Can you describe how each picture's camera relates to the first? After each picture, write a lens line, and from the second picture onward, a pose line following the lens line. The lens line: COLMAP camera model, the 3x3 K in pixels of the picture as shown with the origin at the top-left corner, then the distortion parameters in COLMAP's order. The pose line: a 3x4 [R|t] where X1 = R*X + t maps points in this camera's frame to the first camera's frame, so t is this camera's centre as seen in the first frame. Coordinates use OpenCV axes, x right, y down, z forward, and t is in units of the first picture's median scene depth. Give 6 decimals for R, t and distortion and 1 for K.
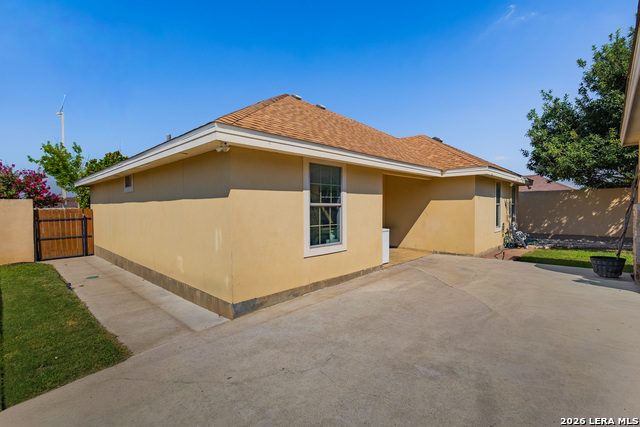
lens RADIAL K [[293.7, 0, 323.1], [0, 293.7, 212.2], [0, 0, 1]] dist [0.005810, -0.001108]
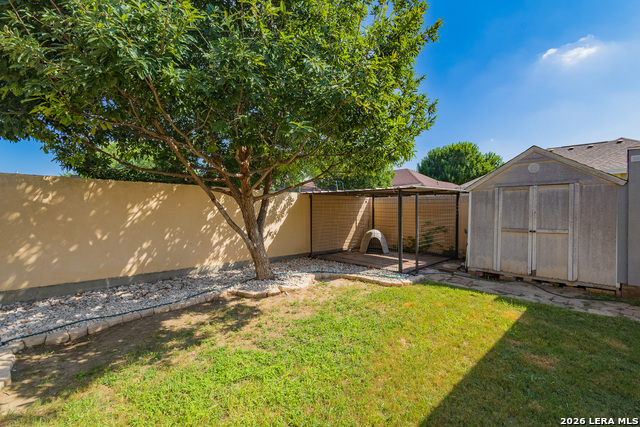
lens RADIAL K [[293.7, 0, 325.3], [0, 293.7, 210.2], [0, 0, 1]] dist [0.005810, -0.001108]
pose [[0.032867, 0.001324, 0.999459, 0.730986], [0.026541, 0.999645, -0.002198, -0.032949], [-0.999107, 0.026599, 0.032820, 0.978390]]
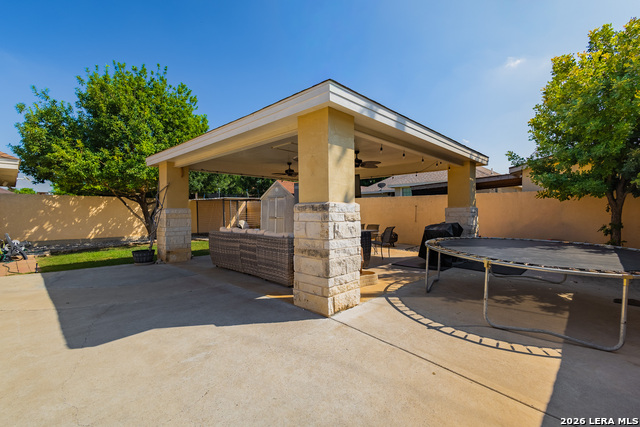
lens RADIAL K [[293.7, 0, 317.2], [0, 293.7, 220.1], [0, 0, 1]] dist [0.005810, -0.001108]
pose [[0.016673, -0.025041, 0.999547, -0.214529], [0.028271, 0.999298, 0.024564, 0.008560], [-0.999461, 0.027849, 0.017369, 0.163356]]
